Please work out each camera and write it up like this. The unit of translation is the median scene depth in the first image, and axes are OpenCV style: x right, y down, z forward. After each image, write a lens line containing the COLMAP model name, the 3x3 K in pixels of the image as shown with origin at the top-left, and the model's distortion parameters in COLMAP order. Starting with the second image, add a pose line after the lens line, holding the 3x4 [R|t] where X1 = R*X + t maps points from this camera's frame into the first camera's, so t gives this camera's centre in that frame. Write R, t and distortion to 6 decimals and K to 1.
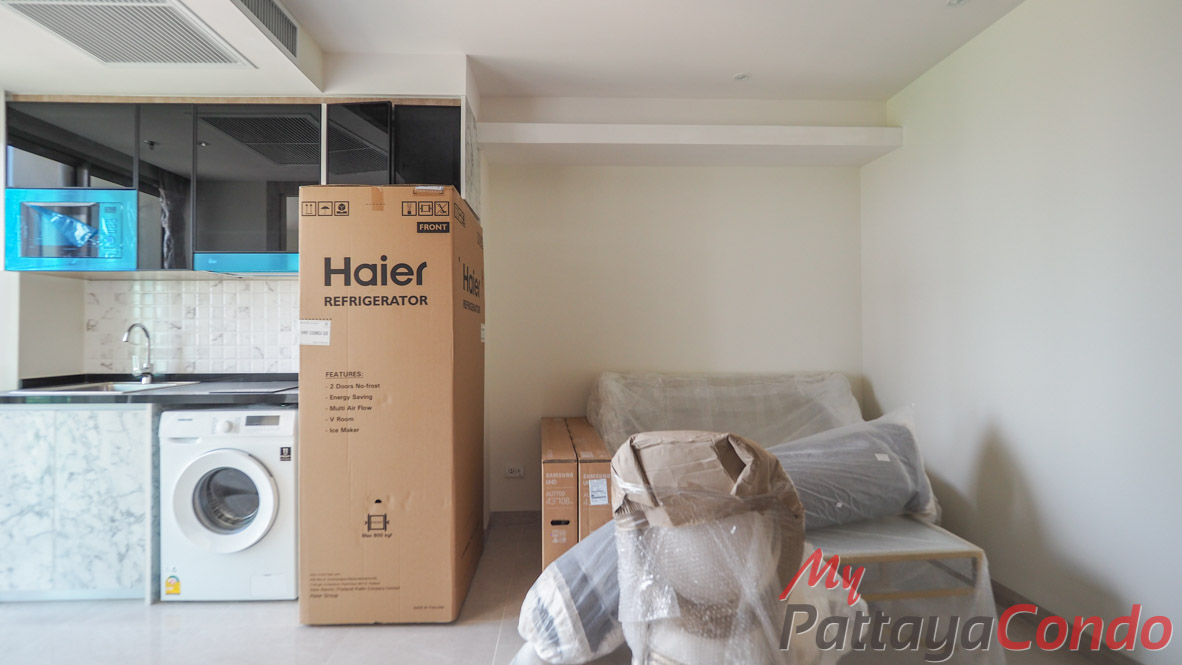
lens RADIAL K [[500.6, 0, 578.2], [0, 500.6, 327.8], [0, 0, 1]] dist [-0.010940, 0.004502]
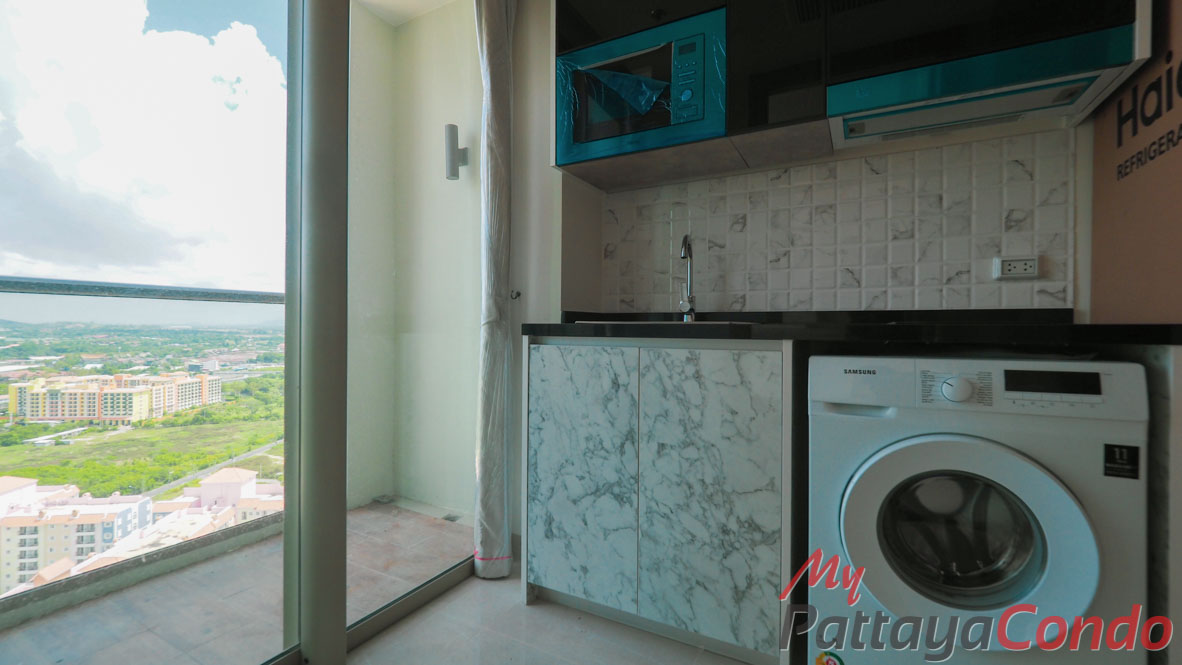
lens RADIAL K [[500.6, 0, 578.2], [0, 500.6, 327.8], [0, 0, 1]] dist [-0.010940, 0.004502]
pose [[0.851360, 0.007530, -0.524528, -0.770790], [-0.001406, 0.999926, 0.012072, 0.132697], [0.524580, -0.009540, 0.851308, 0.390113]]
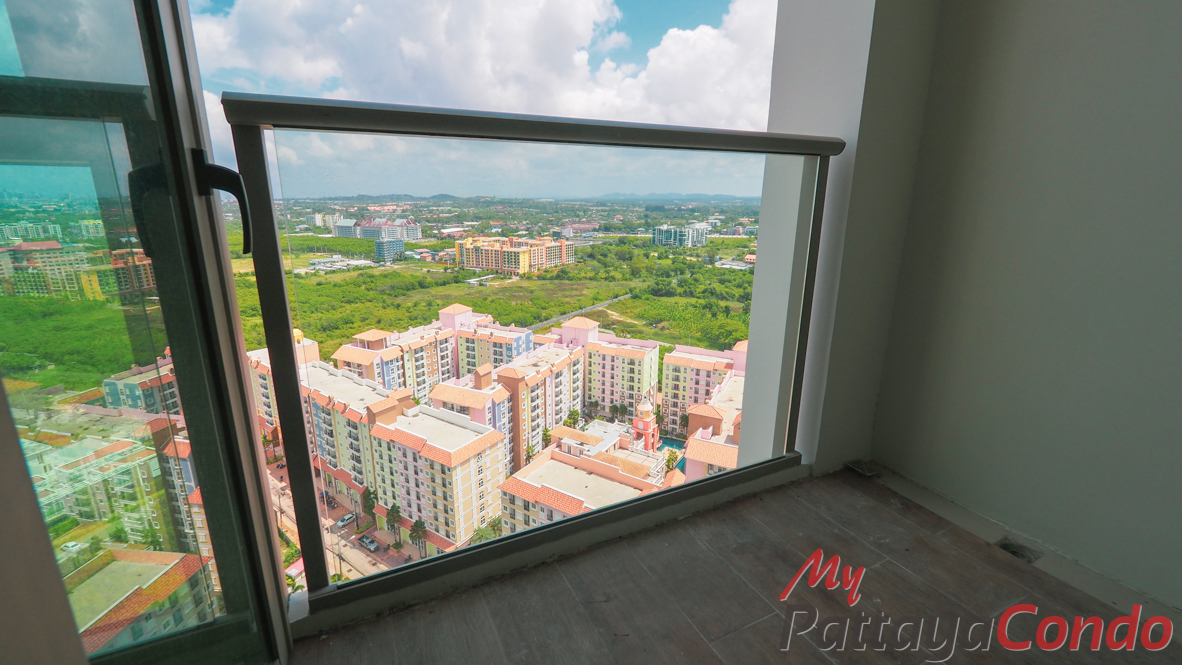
lens RADIAL K [[497.1, 0, 577.6], [0, 497.1, 324.9], [0, 0, 1]] dist [0.024917, -0.020140]
pose [[0.394320, 0.228904, -0.890008, -1.349797], [0.008681, 0.967510, 0.252684, 0.143561], [0.918932, -0.107364, 0.379521, 0.489800]]
